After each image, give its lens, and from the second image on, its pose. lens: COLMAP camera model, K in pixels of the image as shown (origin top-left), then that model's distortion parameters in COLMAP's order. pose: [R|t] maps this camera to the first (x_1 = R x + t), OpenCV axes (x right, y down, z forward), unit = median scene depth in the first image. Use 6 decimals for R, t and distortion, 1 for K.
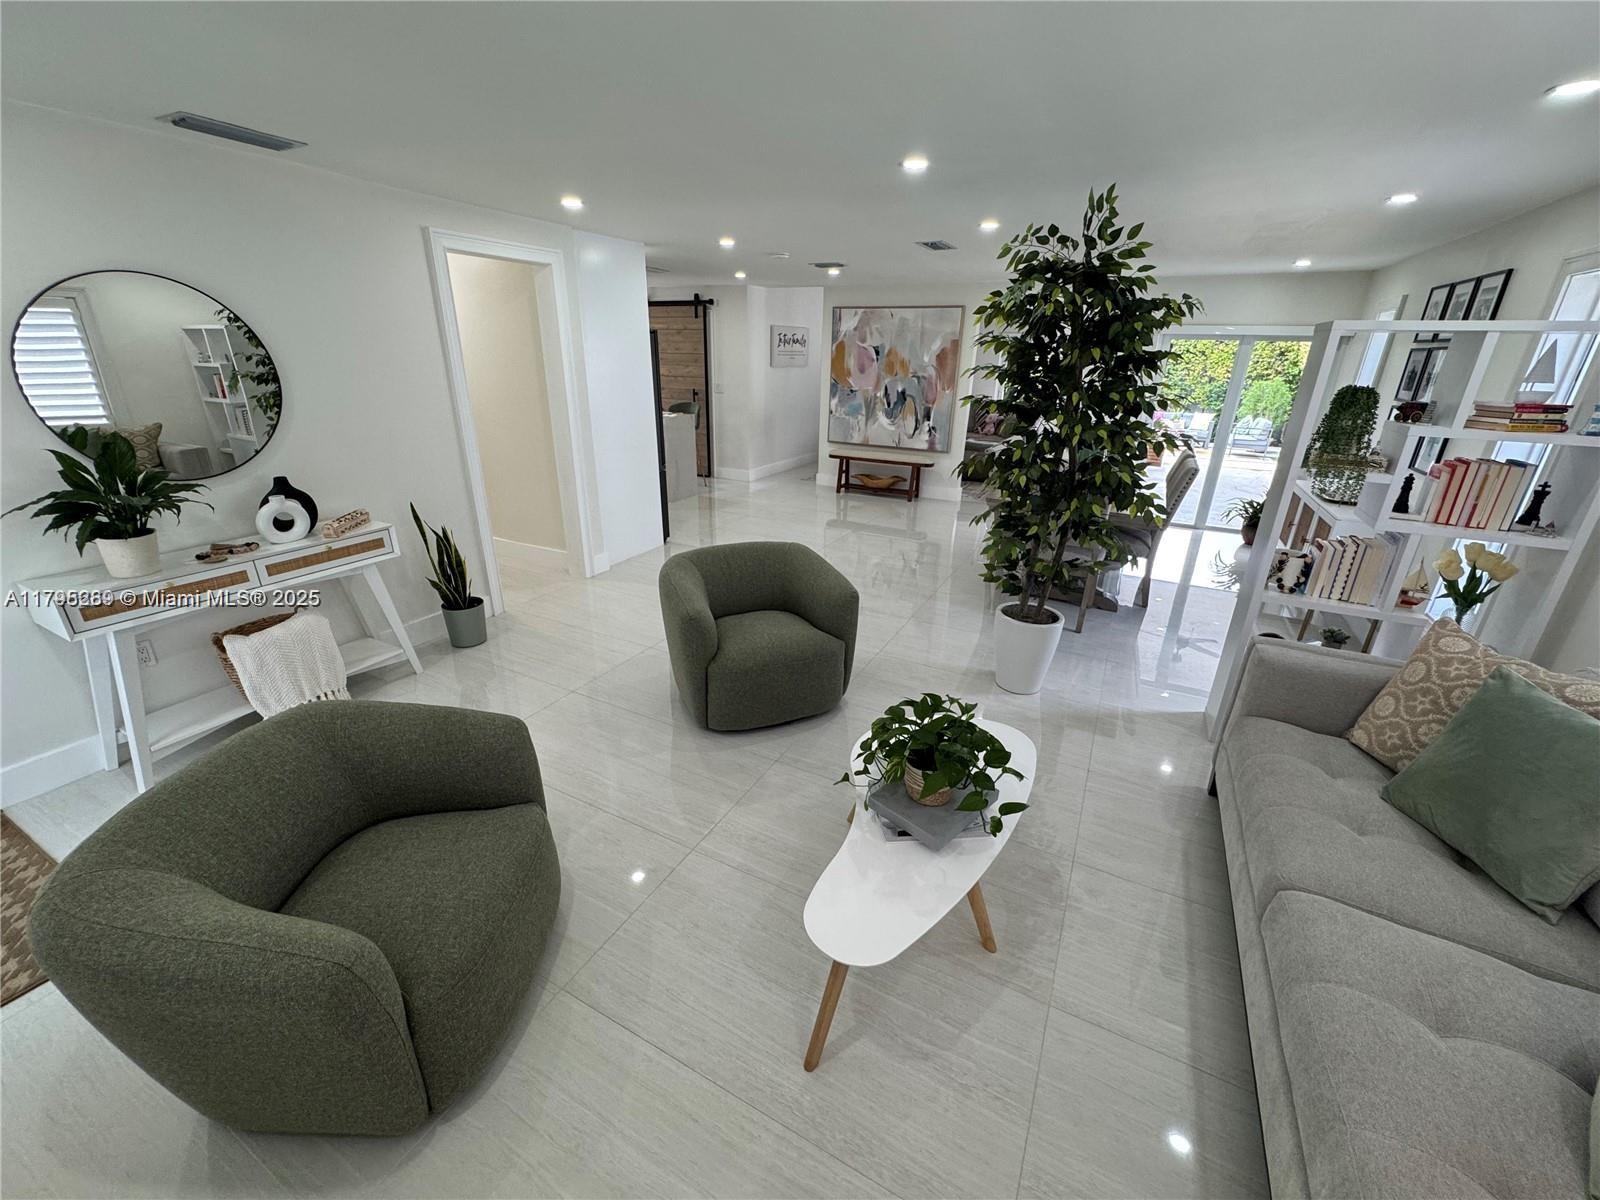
lens RADIAL K [[637.6, 0, 801.2], [0, 637.6, 600.8], [0, 0, 1]] dist [-0.001958, 0.000064]
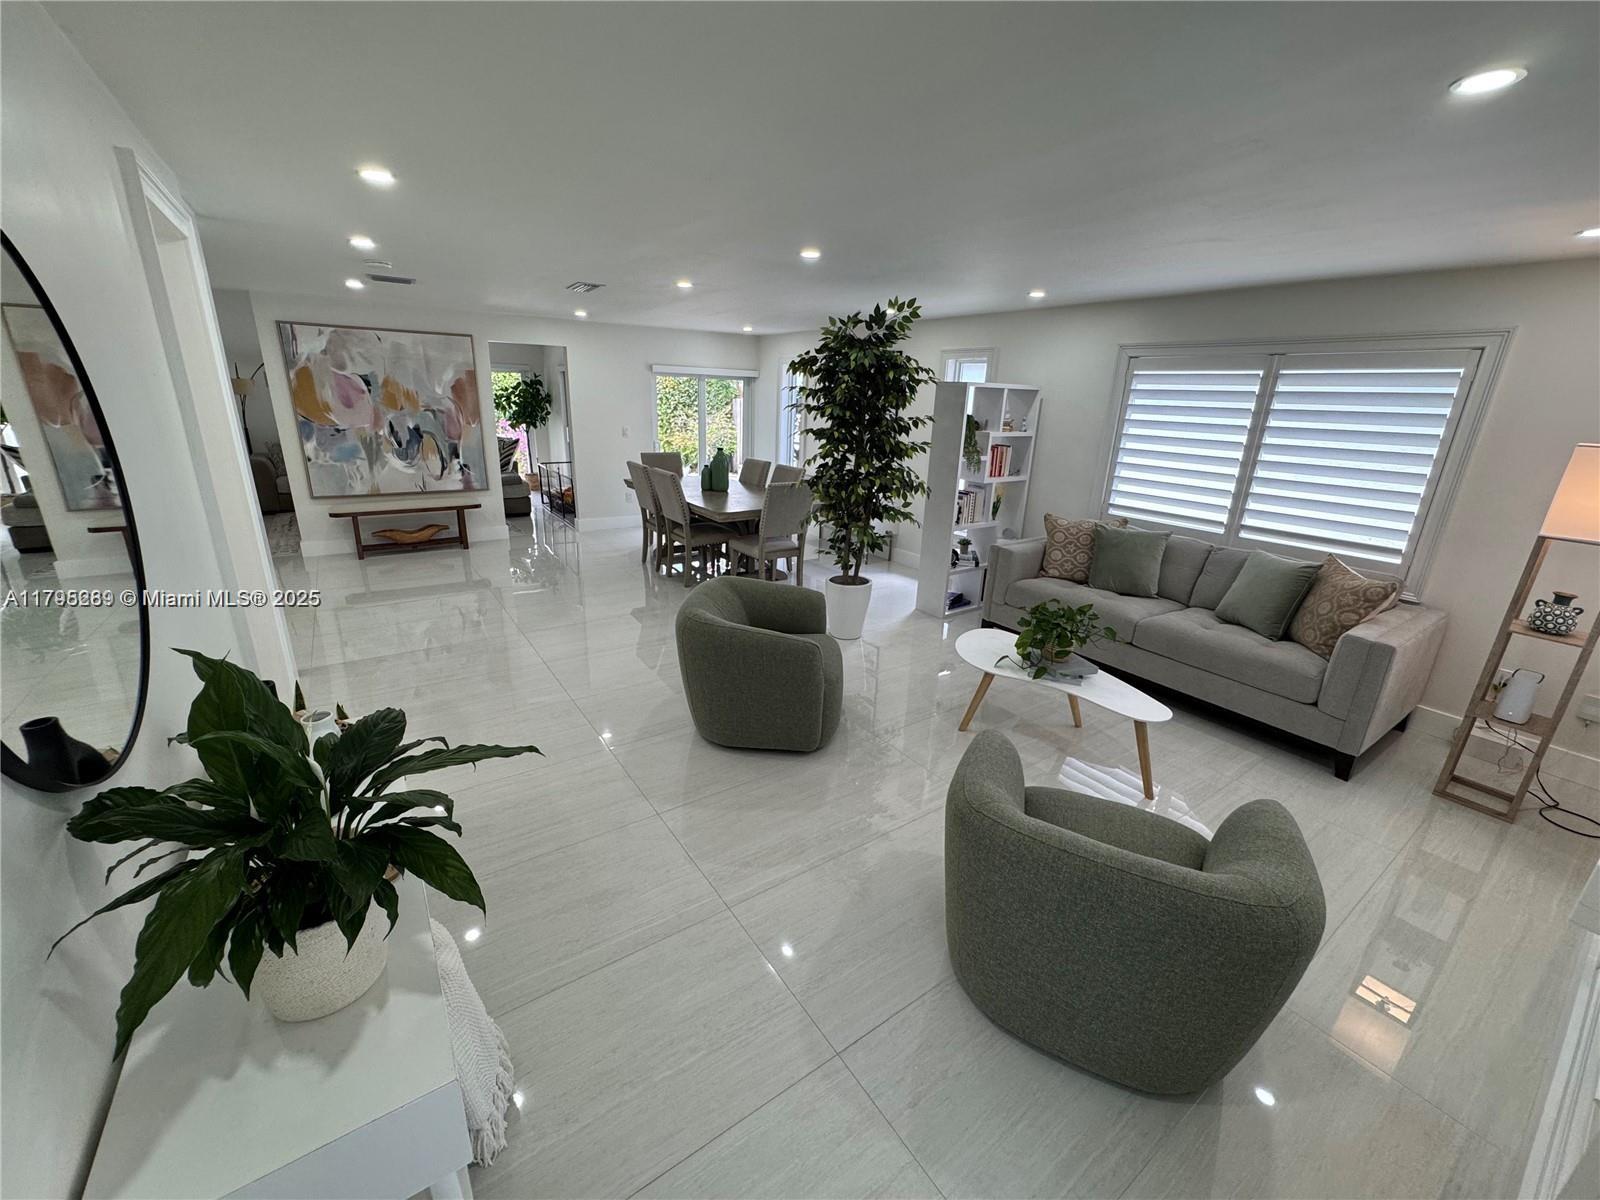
lens RADIAL K [[637.6, 0, 801.7], [0, 637.6, 597.3], [0, 0, 1]] dist [-0.001958, 0.000064]
pose [[0.461220, -0.273380, 0.844120, -0.386592], [0.303421, 0.942592, 0.139485, -0.075866], [-0.833793, 0.191790, 0.517692, 0.168302]]
